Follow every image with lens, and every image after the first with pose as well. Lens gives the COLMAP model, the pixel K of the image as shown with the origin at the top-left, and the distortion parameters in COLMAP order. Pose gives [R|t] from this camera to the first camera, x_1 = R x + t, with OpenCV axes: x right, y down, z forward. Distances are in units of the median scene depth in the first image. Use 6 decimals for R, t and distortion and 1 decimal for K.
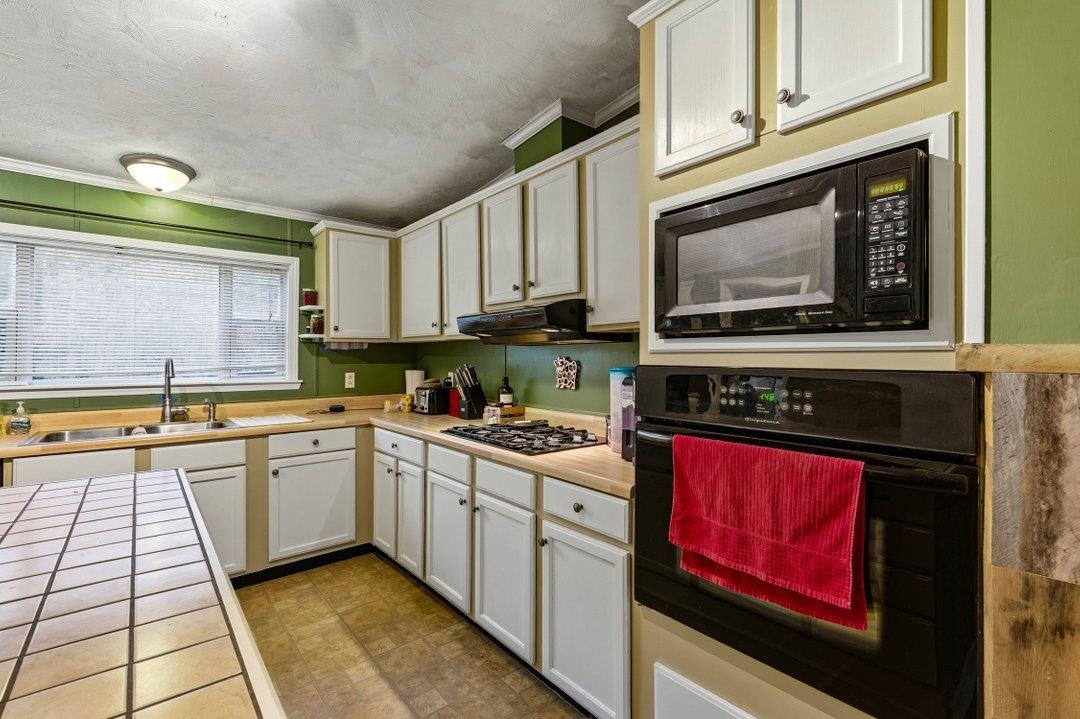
lens RADIAL K [[473.9, 0, 538.0], [0, 473.9, 357.5], [0, 0, 1]] dist [0.000109, -0.000655]
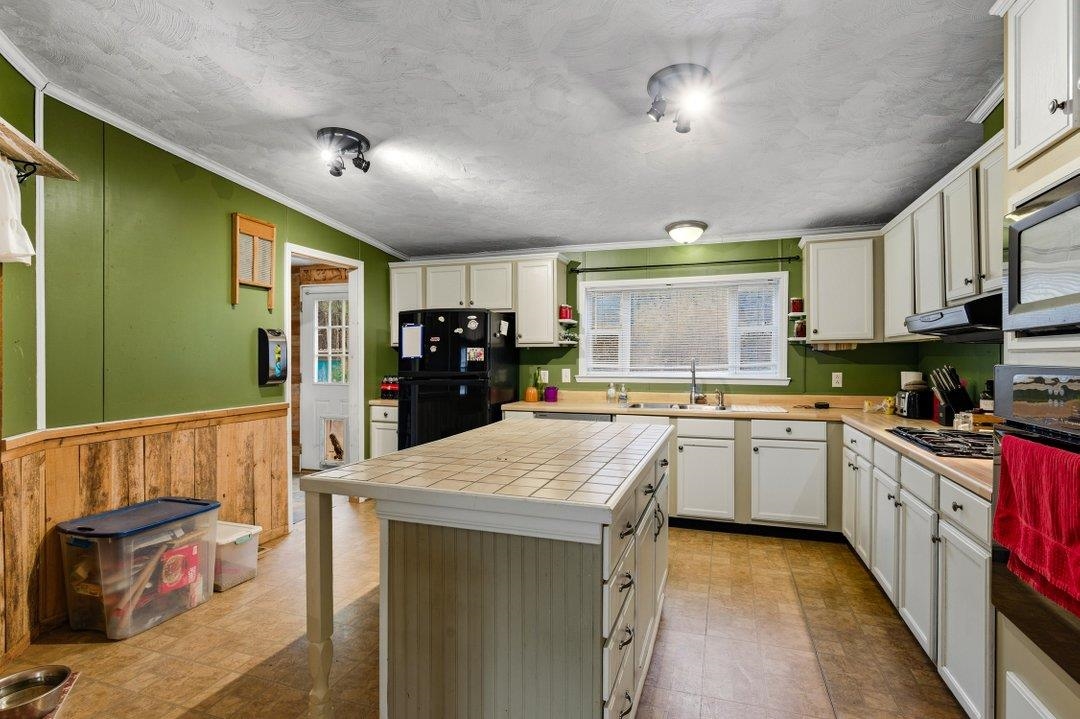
lens RADIAL K [[517.8, 0, 551.7], [0, 517.8, 357.2], [0, 0, 1]] dist [-0.006391, -0.000177]
pose [[0.521768, -0.001799, -0.853085, 0.382649], [-0.000297, 0.999997, -0.002290, 0.001766], [0.853087, 0.001449, 0.521766, -0.203700]]
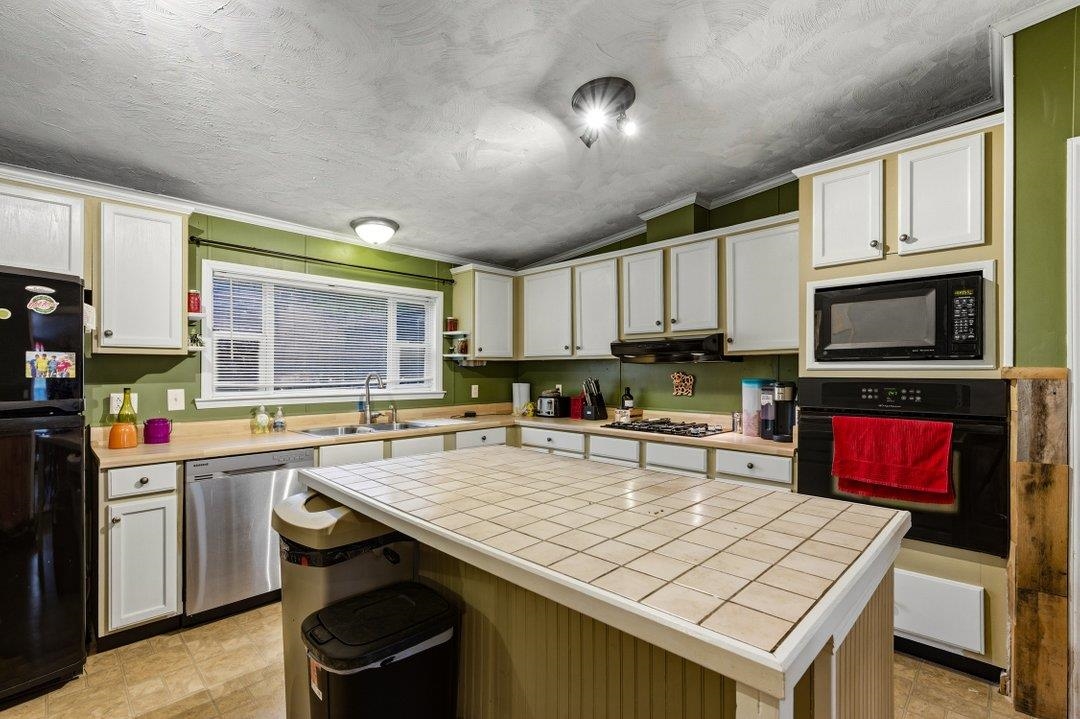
lens RADIAL K [[473.9, 0, 540.5], [0, 473.9, 372.5], [0, 0, 1]] dist [0.000109, -0.000655]
pose [[0.996353, 0.000472, 0.085322, -0.515077], [-0.000408, 1.000000, -0.000768, 0.000512], [-0.085322, 0.000730, 0.996353, -0.366654]]
